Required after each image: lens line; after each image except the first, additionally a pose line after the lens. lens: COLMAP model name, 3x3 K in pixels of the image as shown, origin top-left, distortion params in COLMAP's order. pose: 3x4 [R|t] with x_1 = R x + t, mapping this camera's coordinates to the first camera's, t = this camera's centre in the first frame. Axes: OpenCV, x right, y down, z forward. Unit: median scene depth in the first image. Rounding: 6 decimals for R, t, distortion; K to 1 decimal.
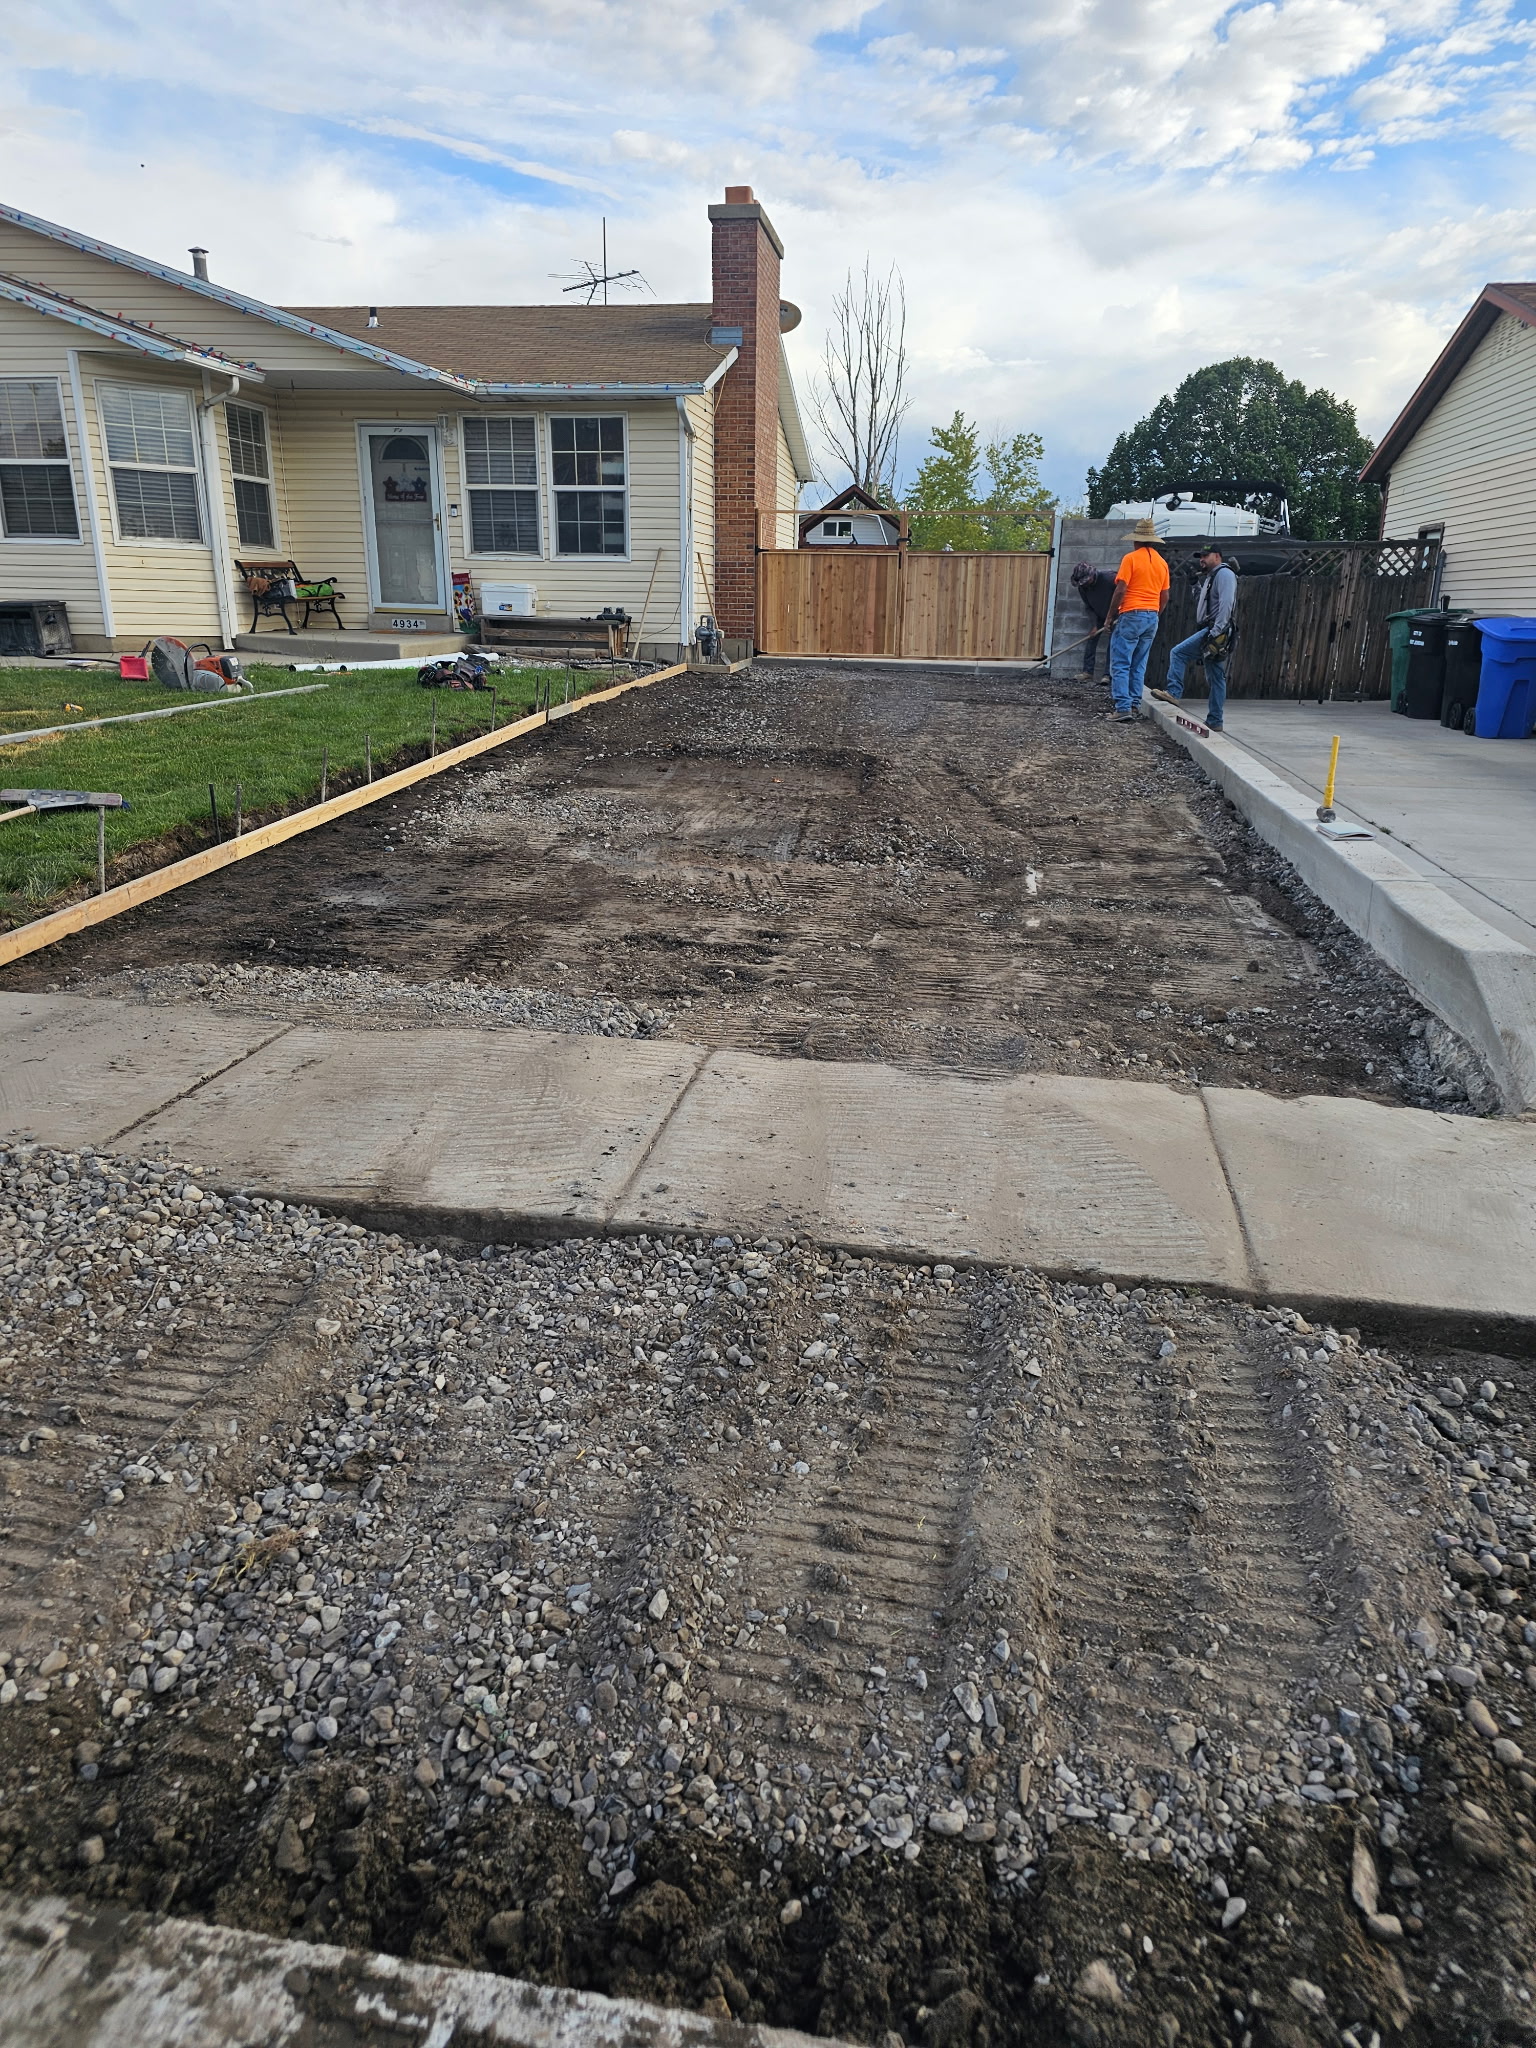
lens RADIAL K [[1403.7, 0, 765.1], [0, 1403.7, 1062.3], [0, 0, 1]] dist [0.056029, -0.022695]
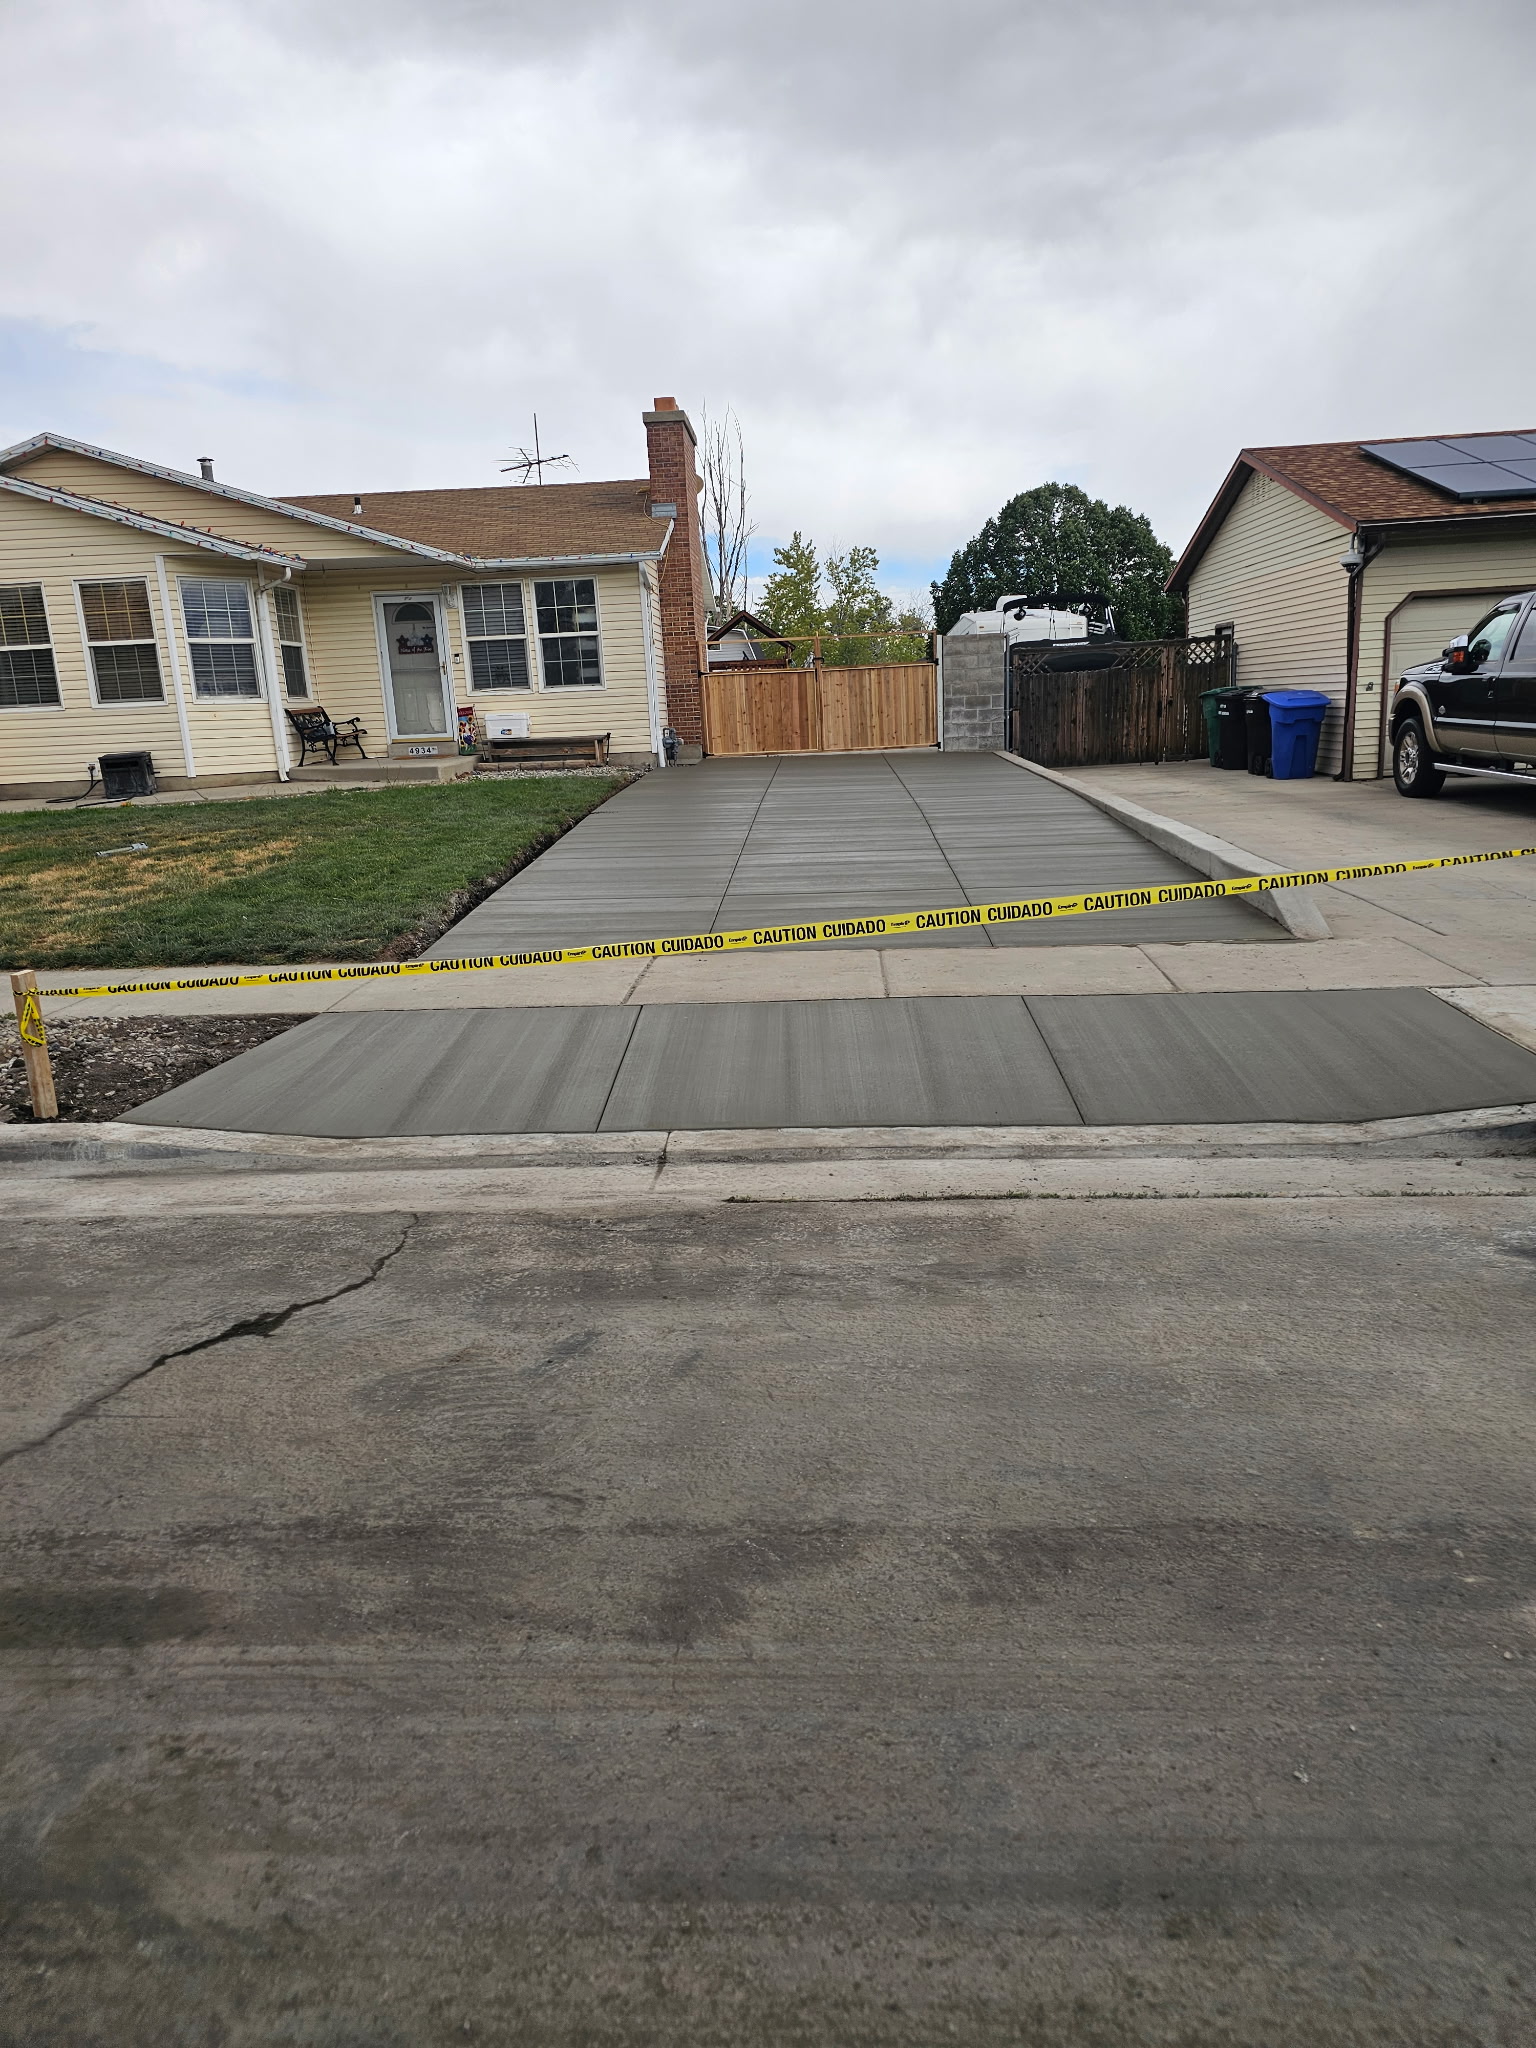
lens RADIAL K [[1386.6, 0, 768.0], [0, 1386.6, 1024.0], [0, 0, 1]] dist [0.065545, 0.000207]
pose [[0.992521, -0.084040, 0.088539, -0.085355], [0.091735, 0.991997, -0.086755, 0.054823], [-0.080539, 0.094228, 0.992288, -0.192379]]
